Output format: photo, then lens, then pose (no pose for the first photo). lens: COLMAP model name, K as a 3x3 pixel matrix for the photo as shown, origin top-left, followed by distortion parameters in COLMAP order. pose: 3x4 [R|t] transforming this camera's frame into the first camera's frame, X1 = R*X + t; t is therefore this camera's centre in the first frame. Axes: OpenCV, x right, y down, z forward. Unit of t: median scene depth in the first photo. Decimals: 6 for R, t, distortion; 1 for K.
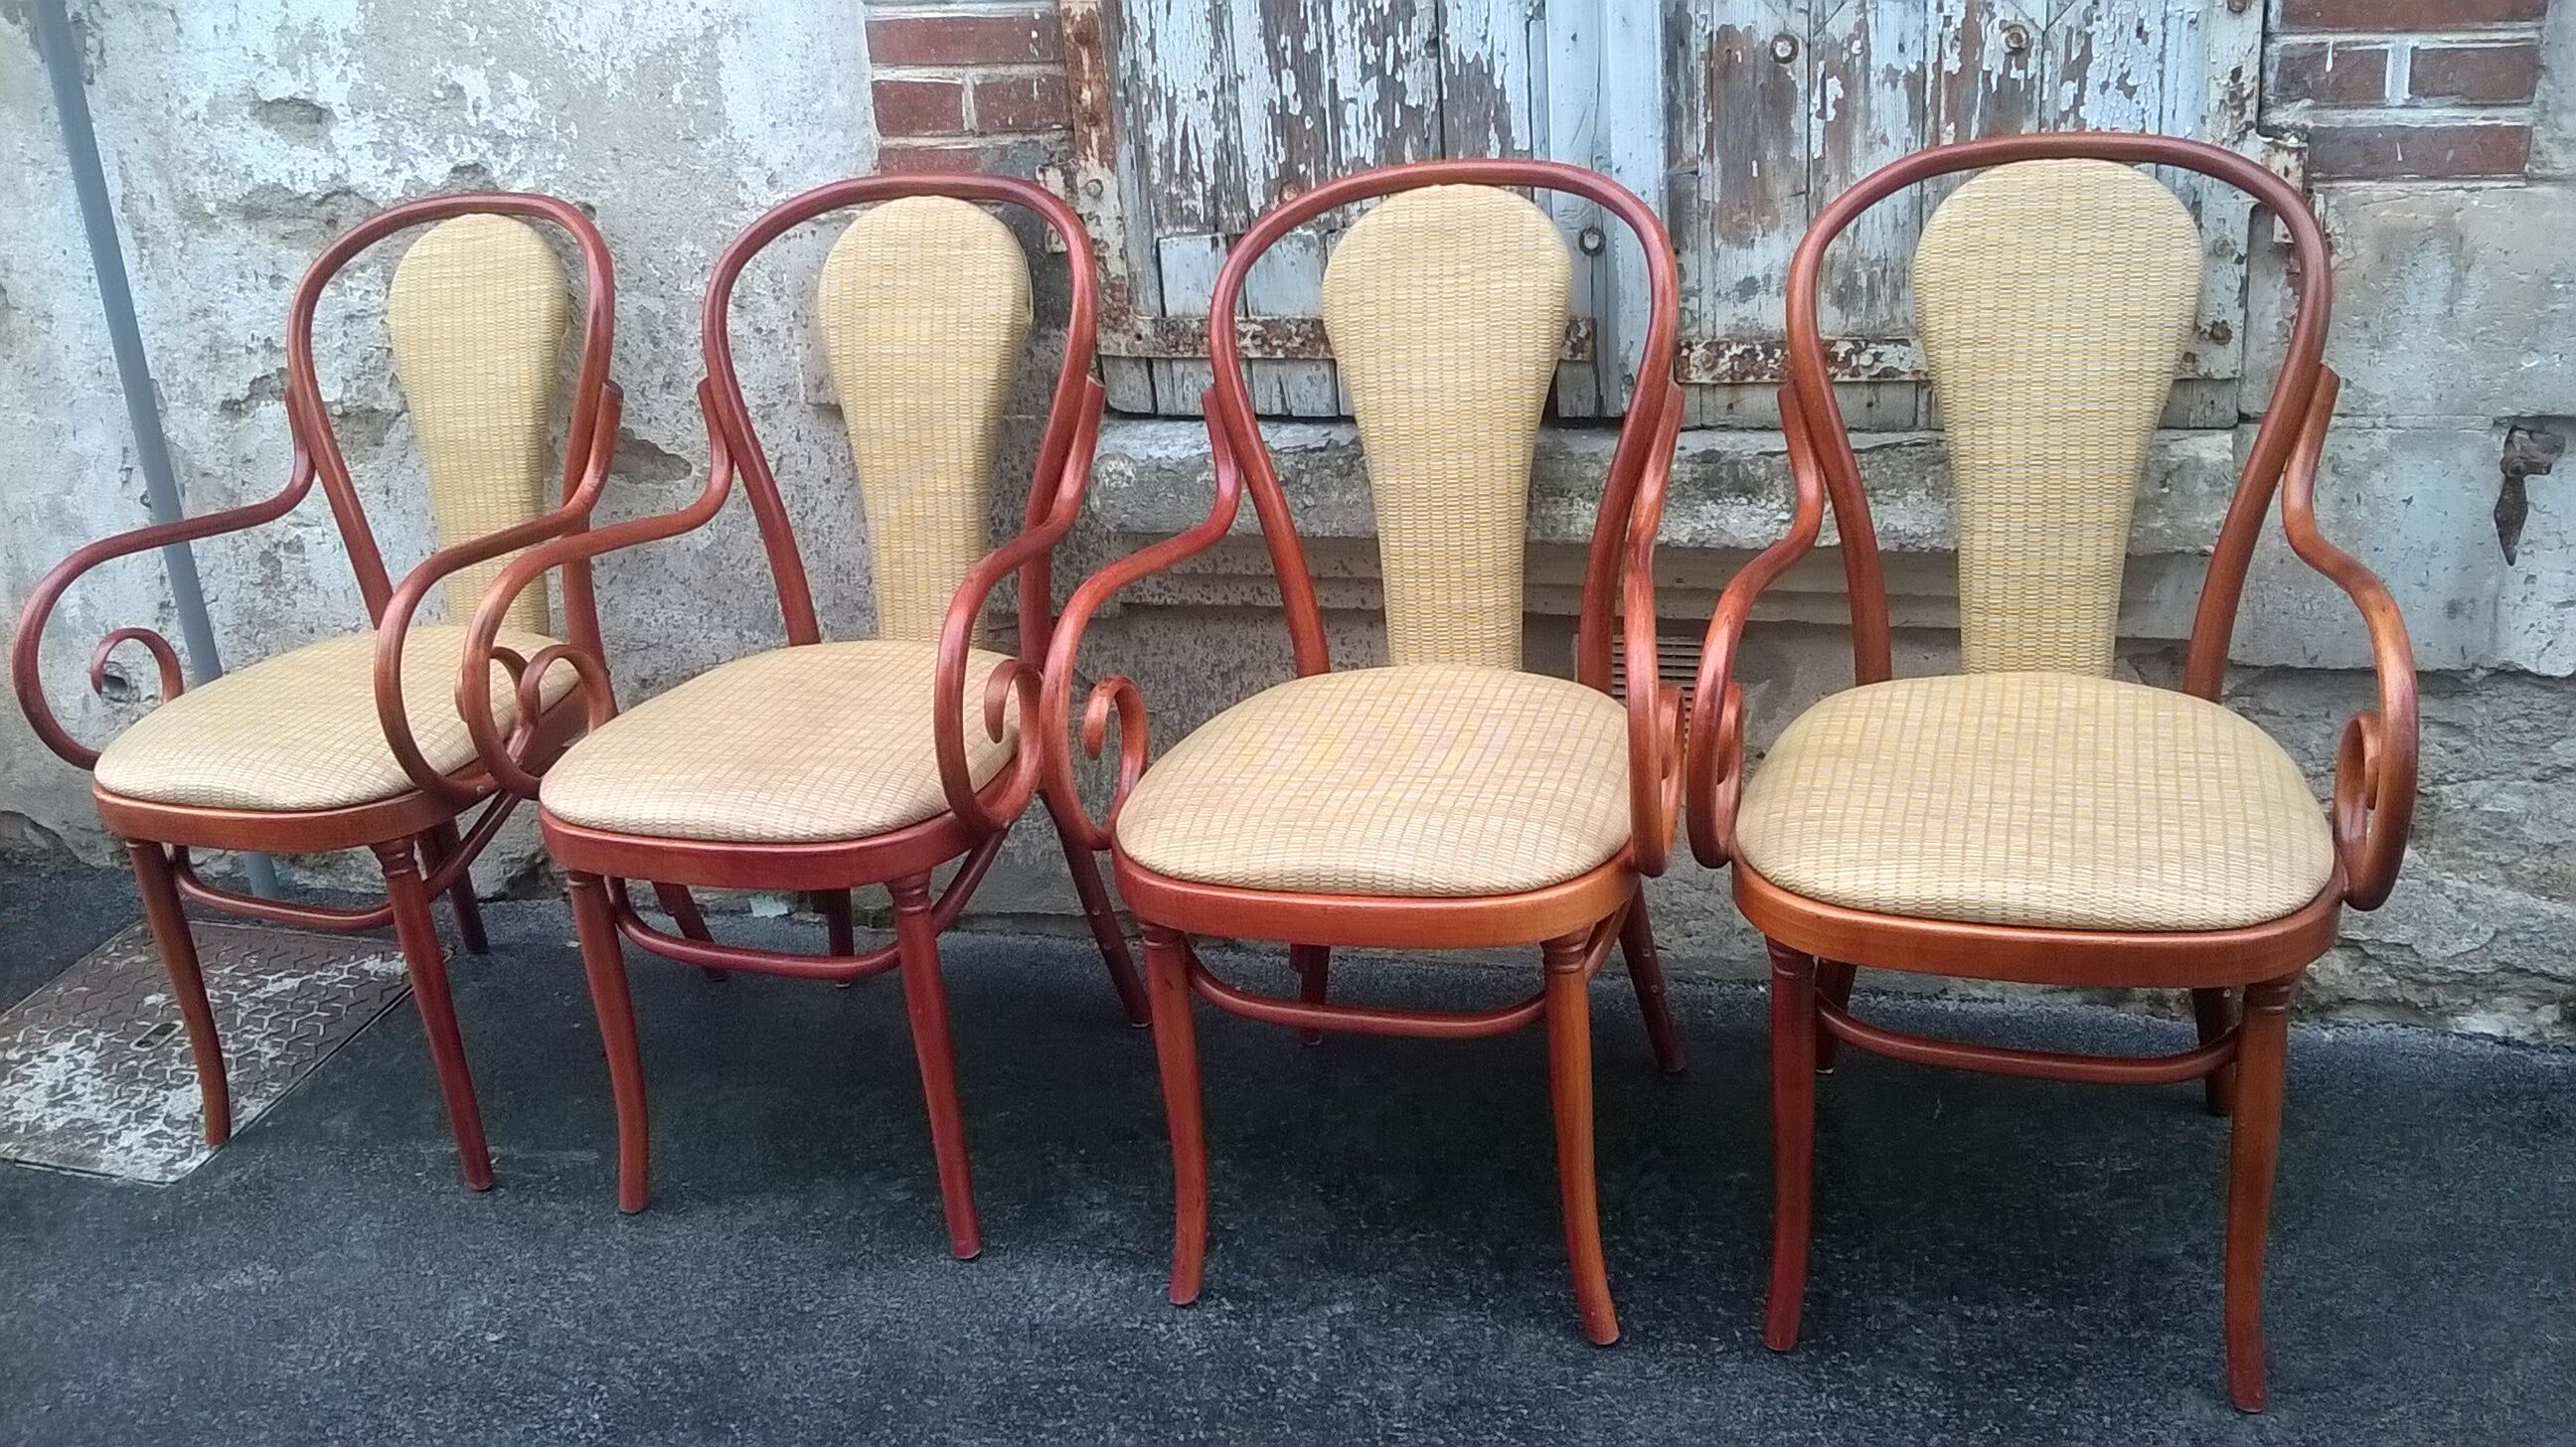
lens RADIAL K [[2280.2, 0, 1298.6], [0, 2280.2, 714.0], [0, 0, 1]] dist [0.040160, -0.184346]
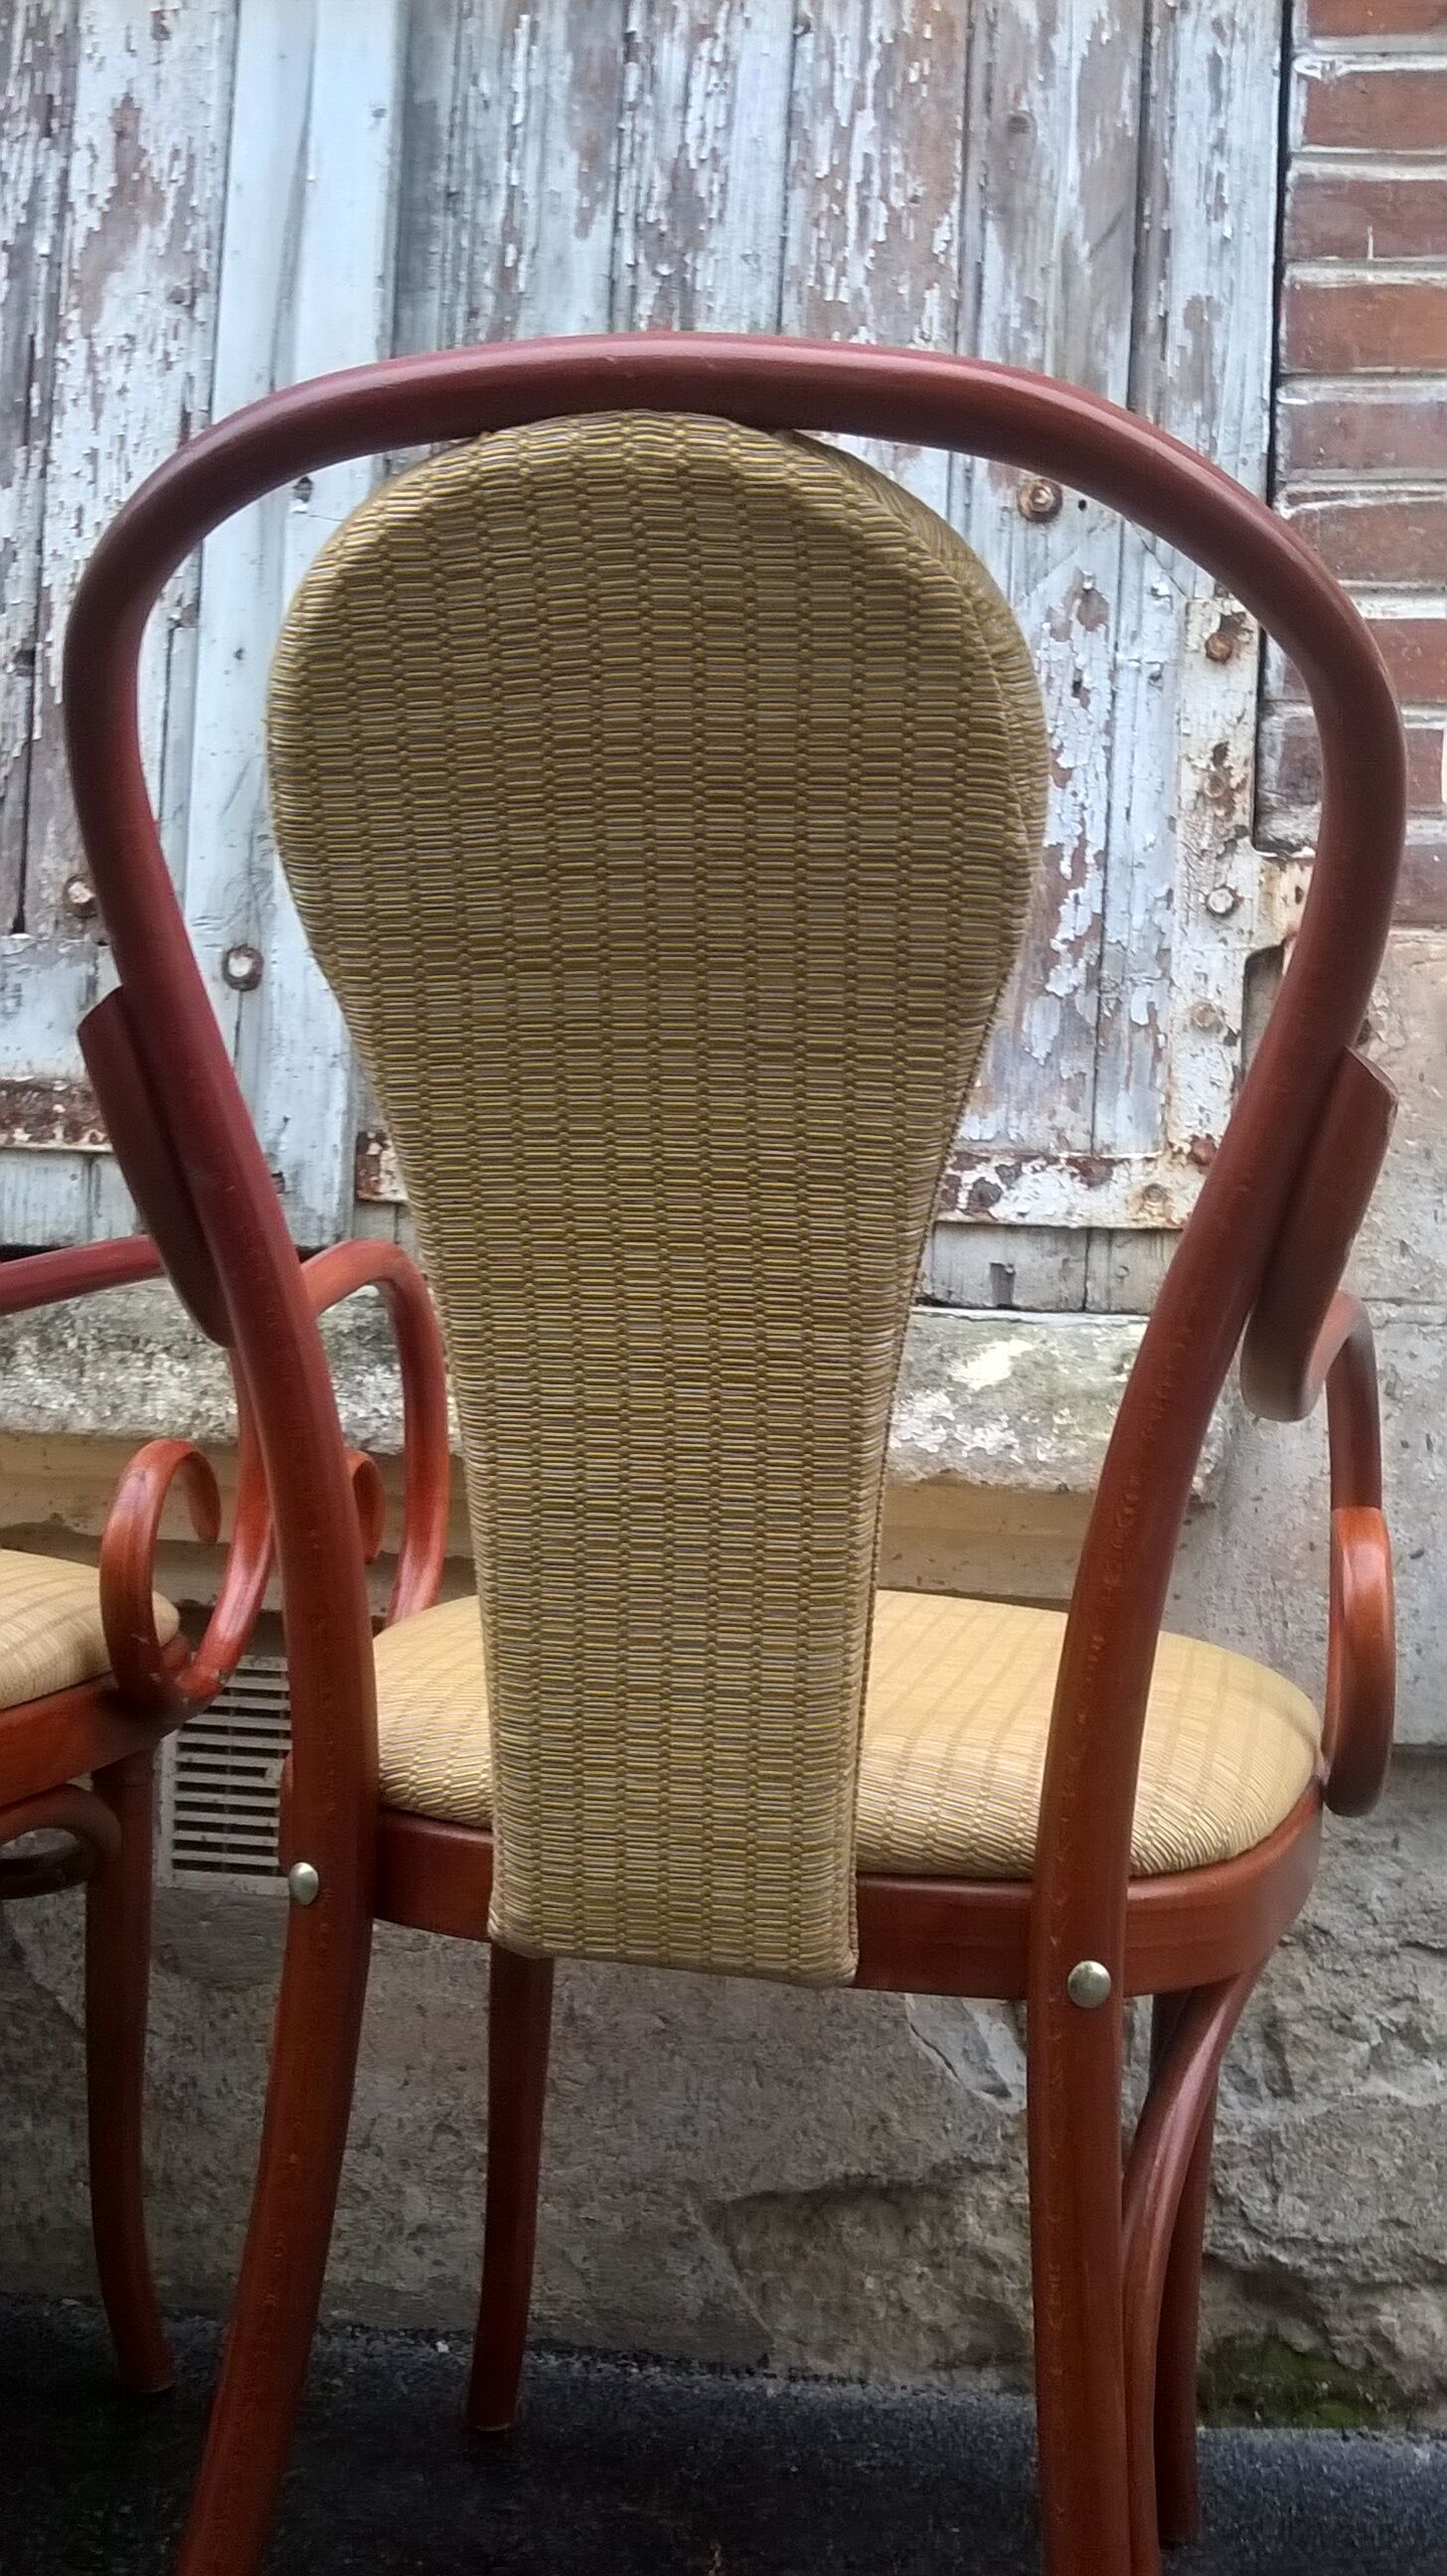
lens RADIAL K [[2304.9, 0, 749.6], [0, 2304.9, 1310.2], [0, 0, 1]] dist [0.045221, -0.199759]
pose [[0.980056, 0.123400, 0.155767, 0.172355], [-0.053186, 0.918124, -0.392708, 0.115164], [-0.191474, 0.376591, 0.906376, 0.426381]]
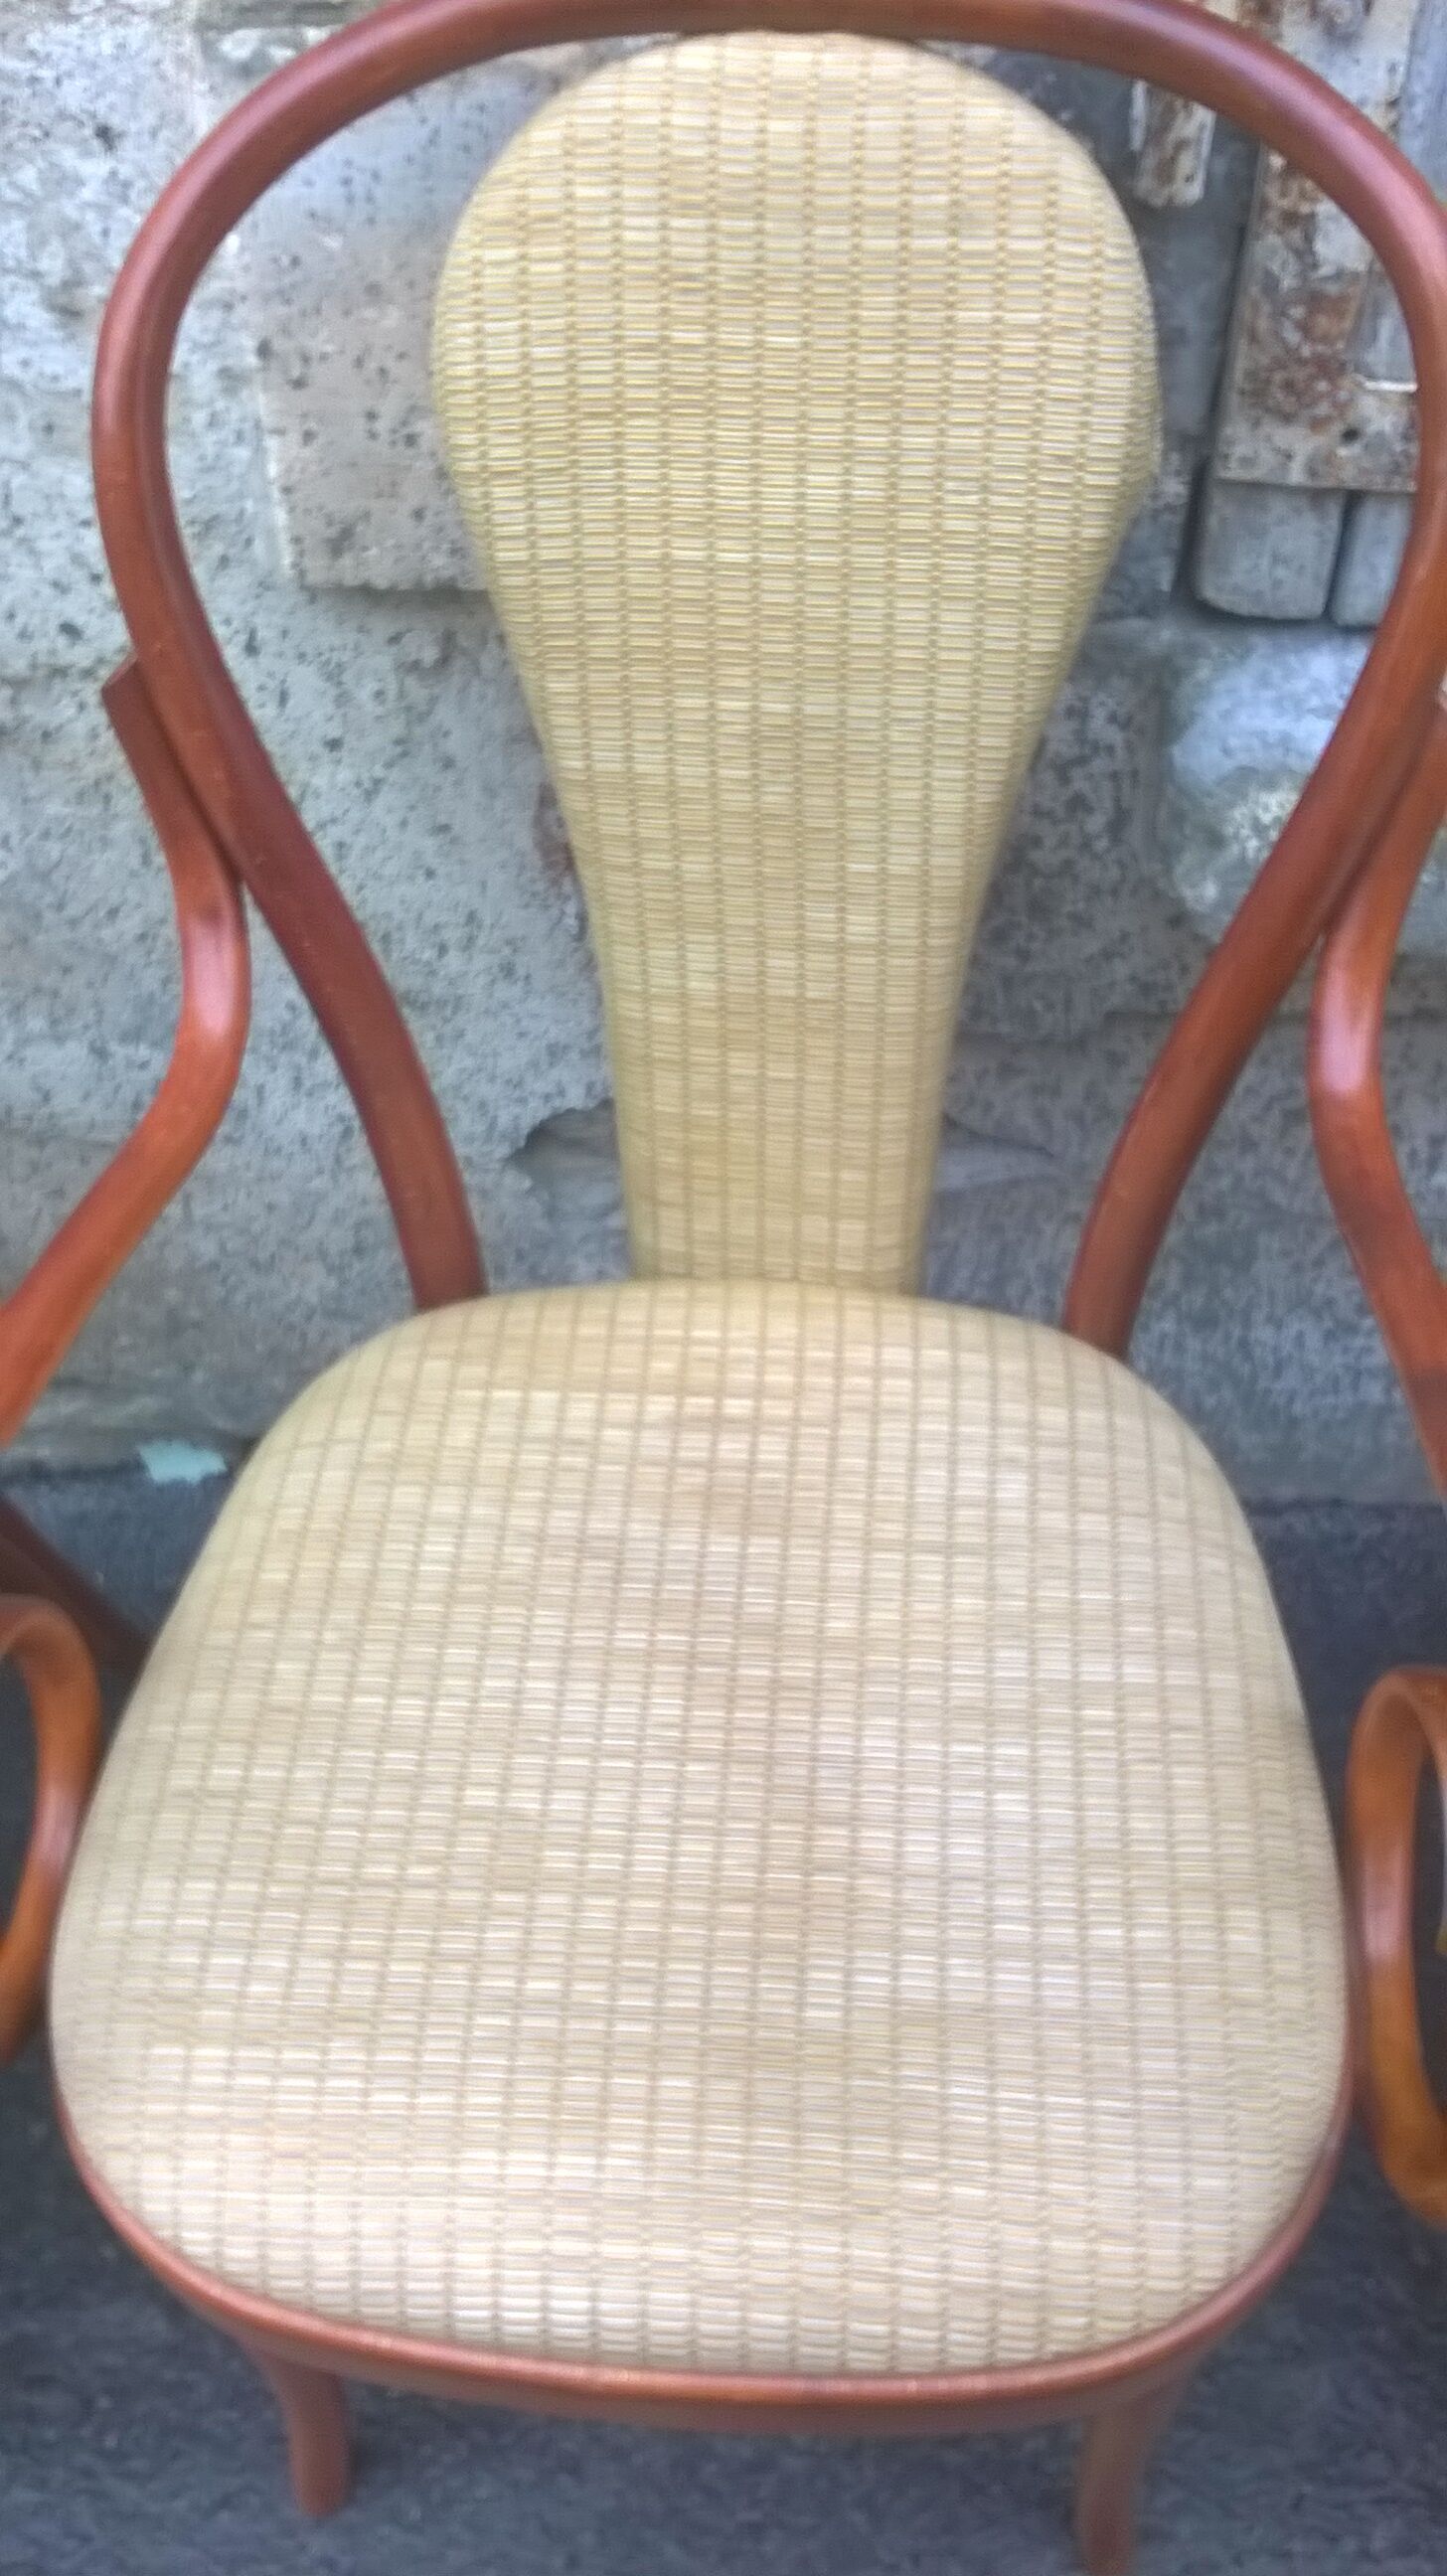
lens RADIAL K [[2304.9, 0, 749.6], [0, 2304.9, 1310.2], [0, 0, 1]] dist [0.045221, -0.199759]
pose [[0.964864, -0.154439, 0.212568, -0.268362], [0.038338, 0.883111, 0.467596, -0.225251], [-0.259936, -0.443017, 0.858003, 0.679787]]
